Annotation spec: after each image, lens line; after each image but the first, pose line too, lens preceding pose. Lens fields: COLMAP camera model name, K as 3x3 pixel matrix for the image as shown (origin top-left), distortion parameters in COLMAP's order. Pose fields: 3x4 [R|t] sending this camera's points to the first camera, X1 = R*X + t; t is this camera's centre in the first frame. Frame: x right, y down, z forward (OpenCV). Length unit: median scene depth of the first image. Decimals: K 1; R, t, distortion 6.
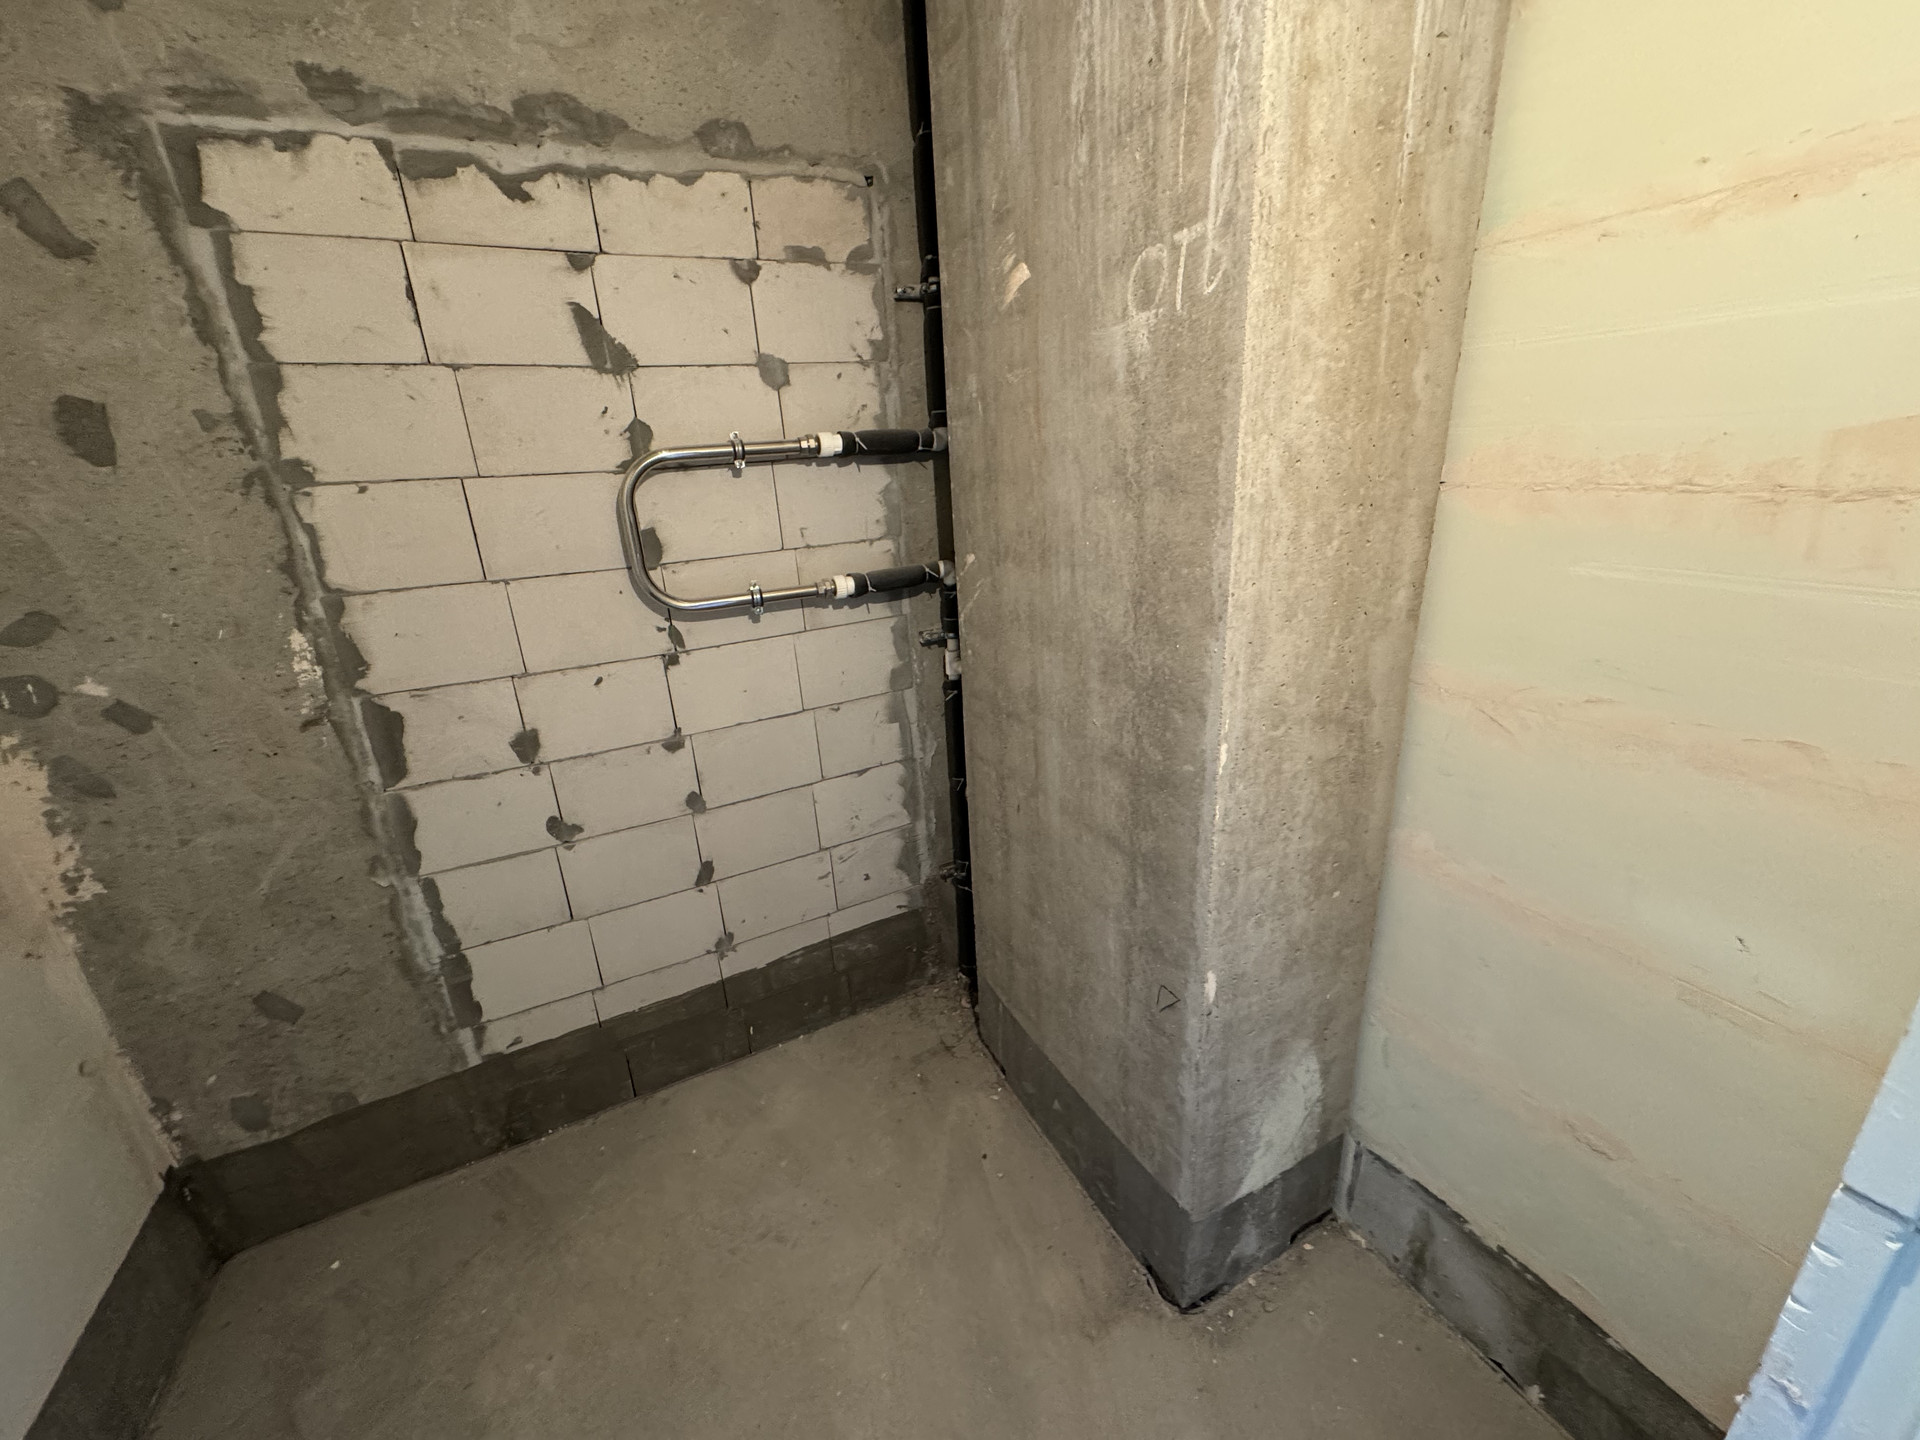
lens RADIAL K [[764.1, 0, 955.5], [0, 764.1, 714.5], [0, 0, 1]] dist [-0.001925, 0.000496]
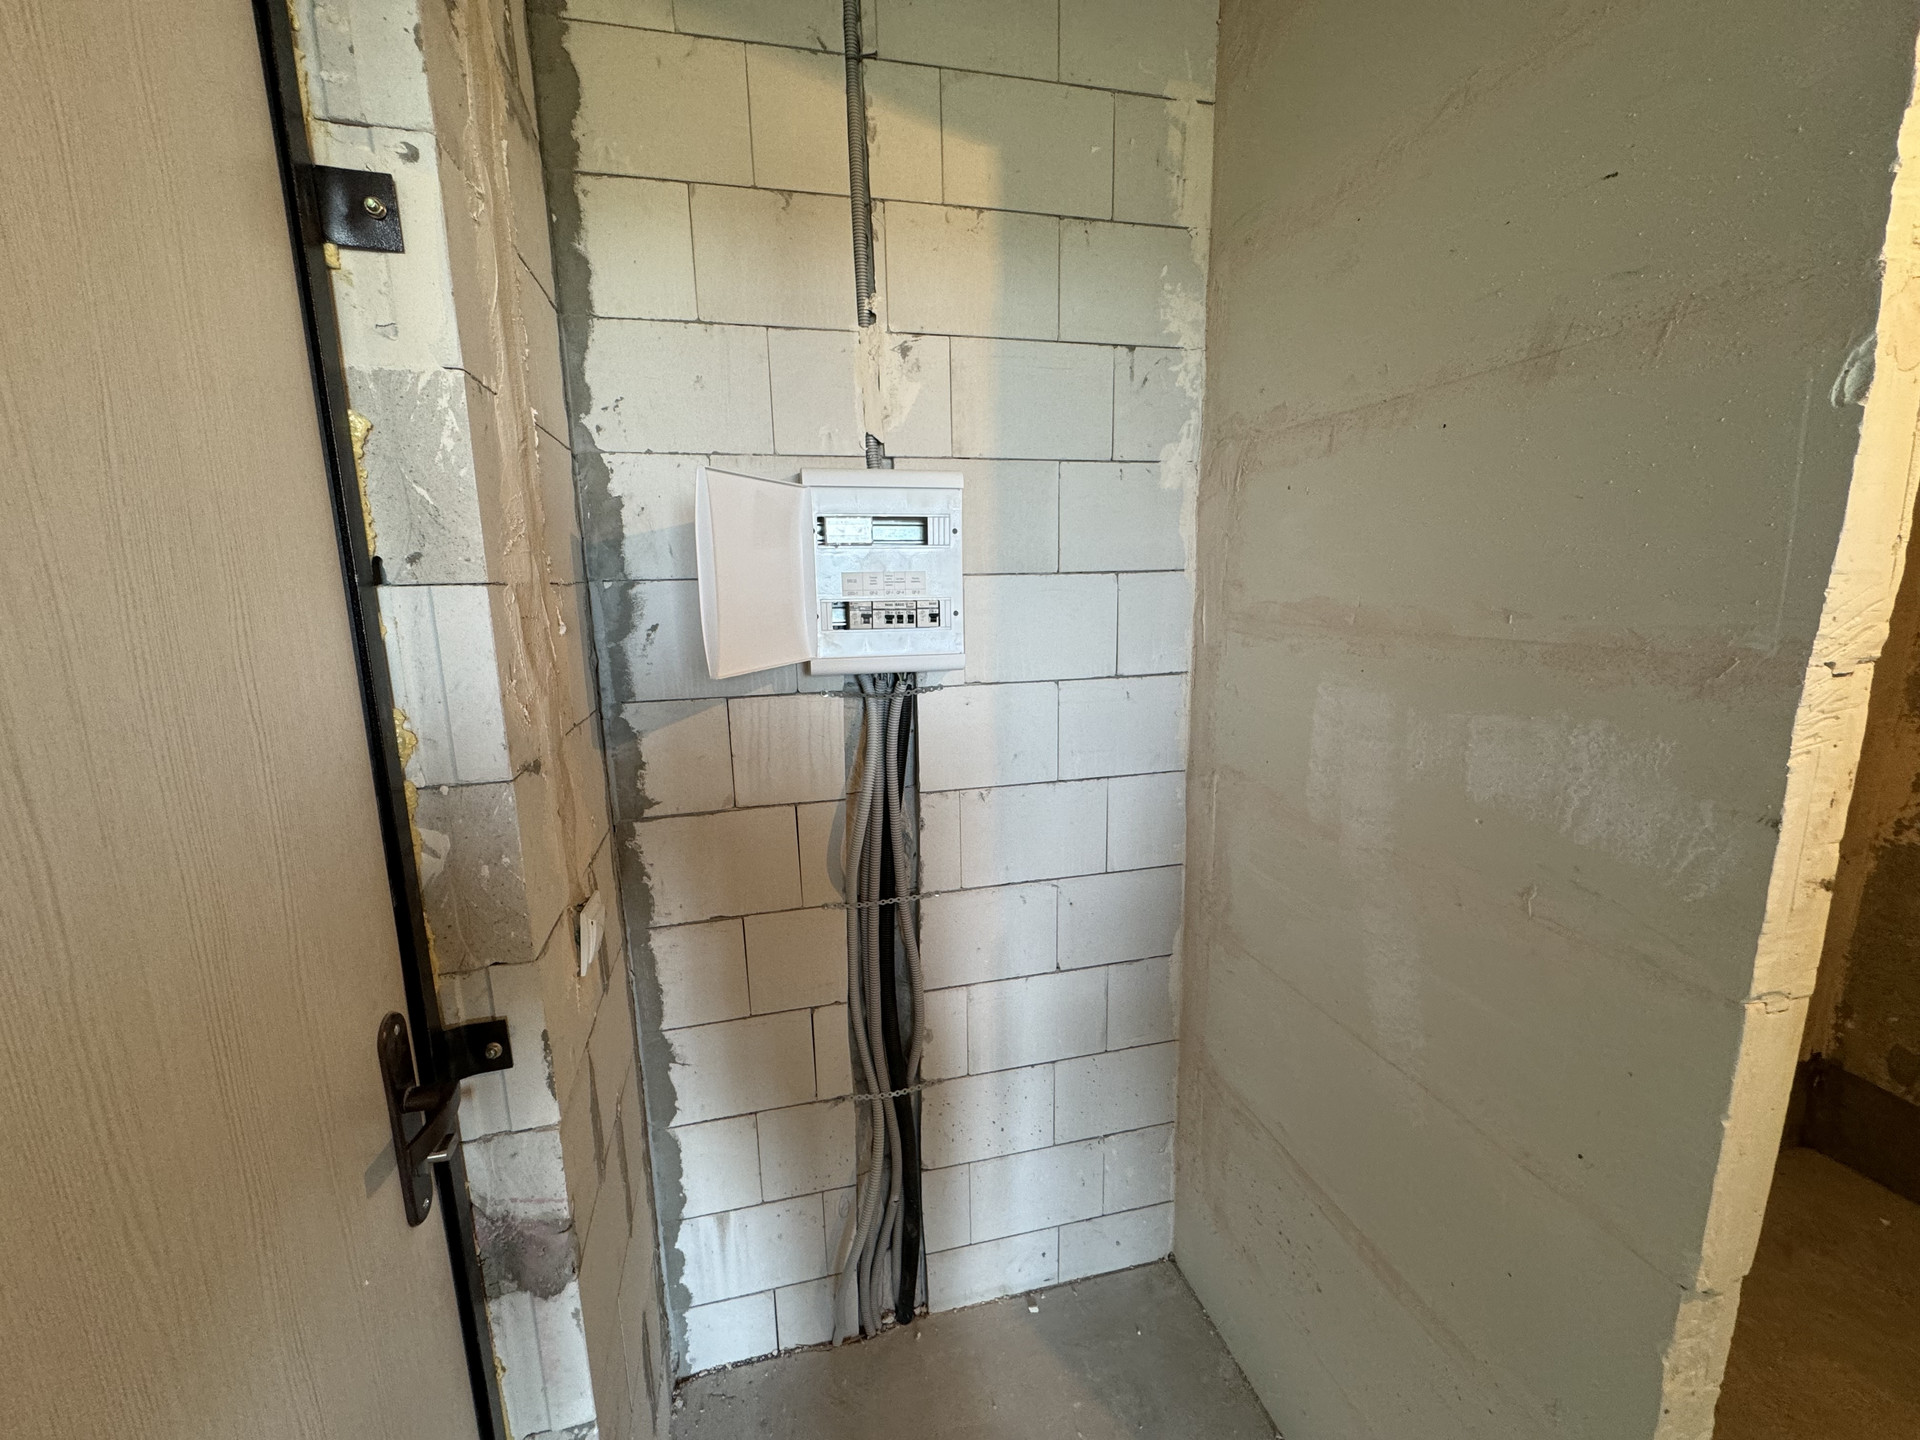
lens RADIAL K [[764.1, 0, 959.2], [0, 764.1, 709.3], [0, 0, 1]] dist [-0.001925, 0.000496]
pose [[-0.230861, 0.228370, -0.945807, 0.404925], [-0.296110, 0.909466, 0.291872, 0.113792], [0.926834, 0.347445, -0.142337, -0.378406]]
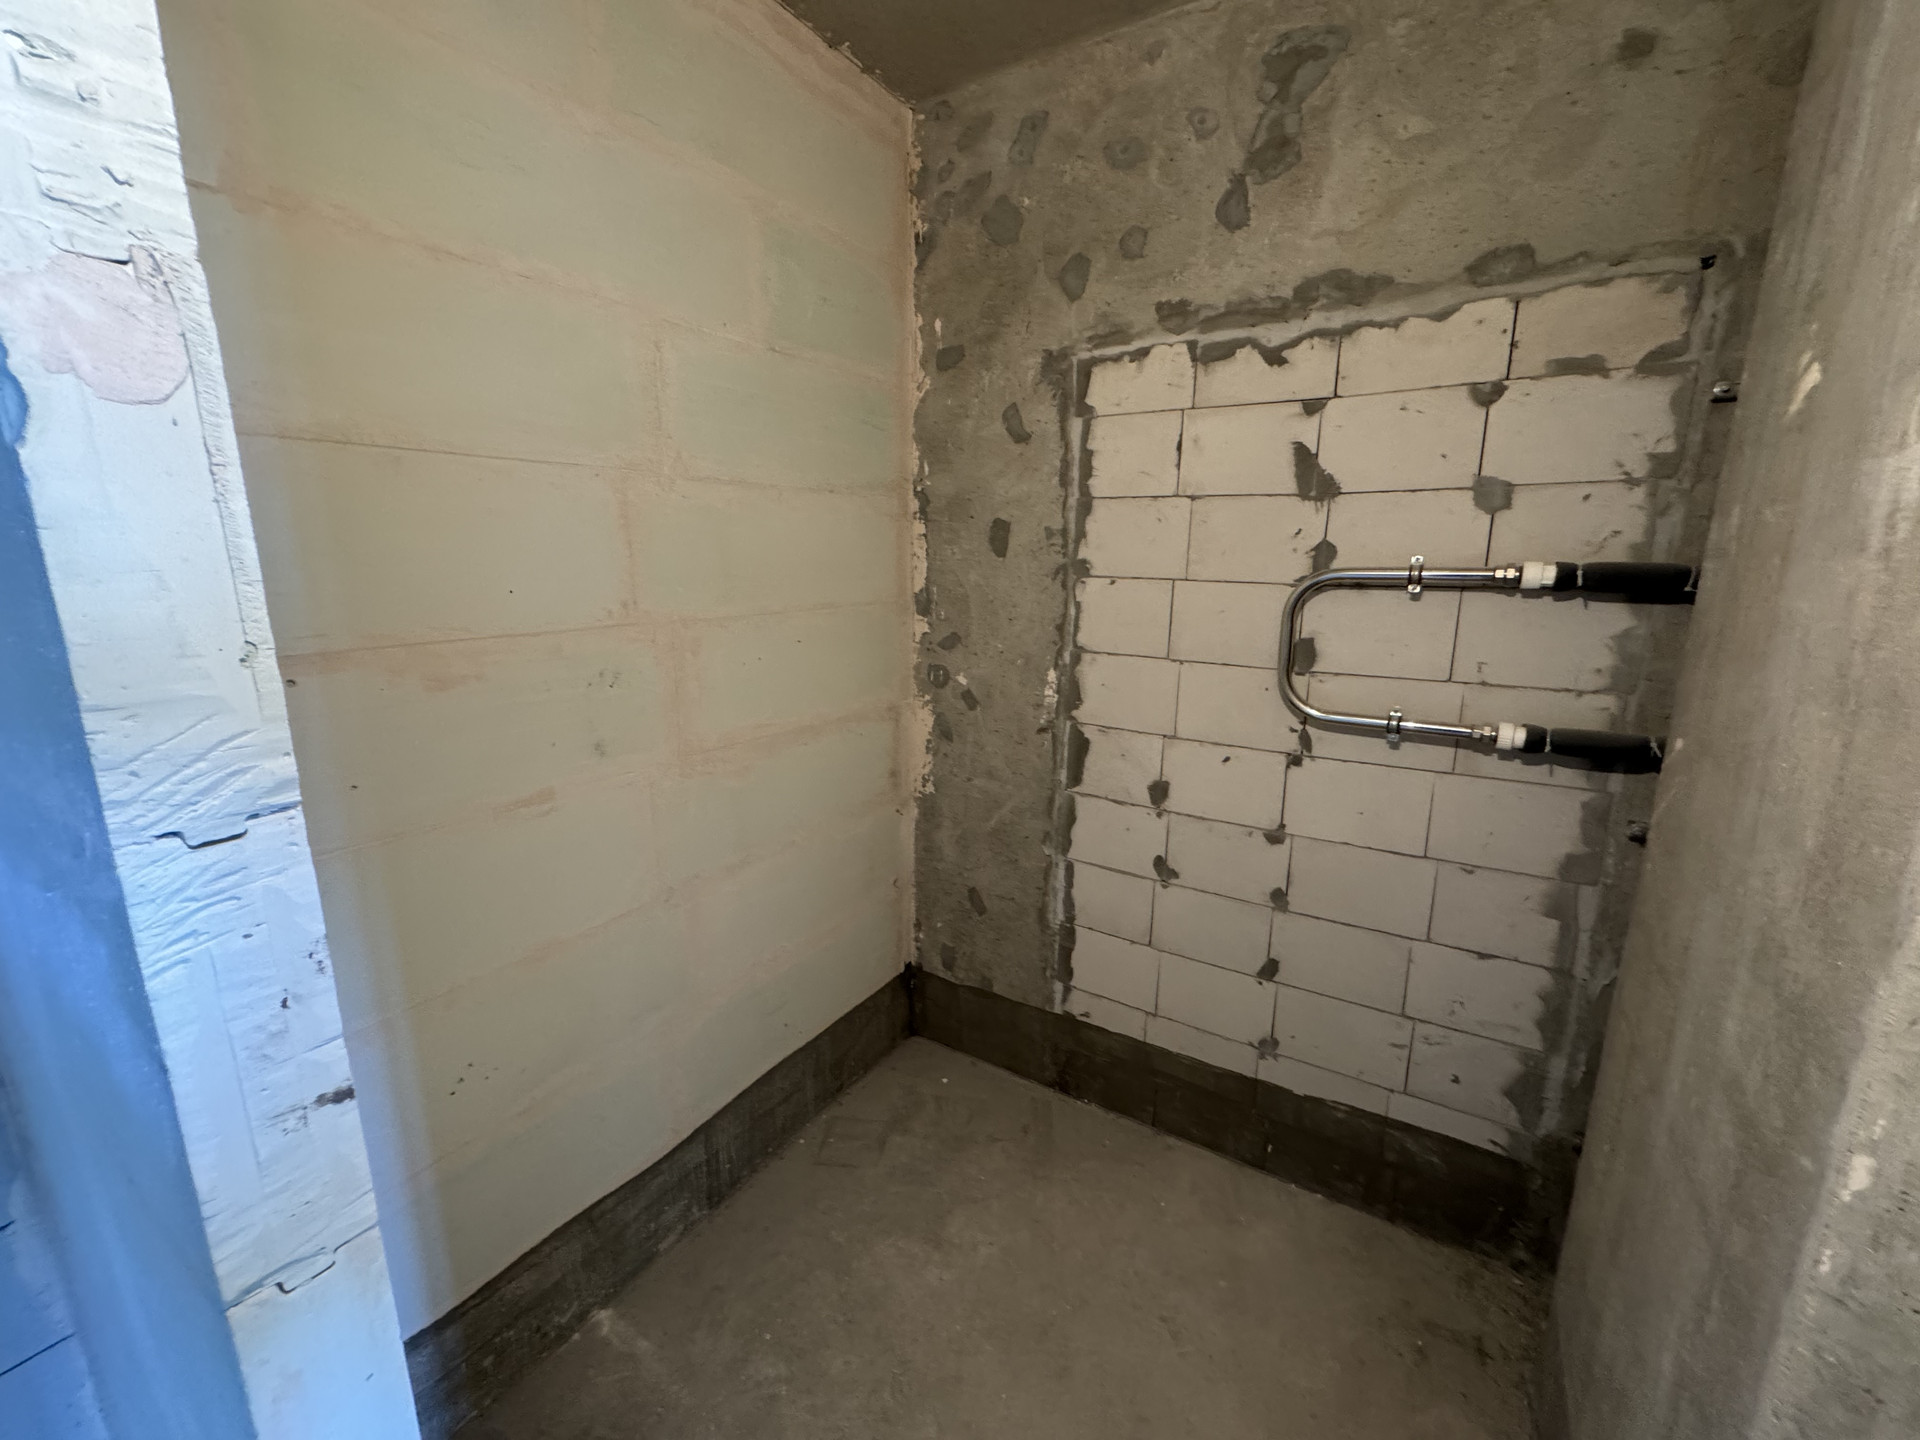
lens RADIAL K [[764.1, 0, 959.7], [0, 764.1, 713.8], [0, 0, 1]] dist [-0.001925, 0.000496]
pose [[0.511577, 0.232674, -0.827134, 0.272107], [-0.312796, 0.947016, 0.072935, -0.071840], [0.800279, 0.221413, 0.557252, 0.039251]]
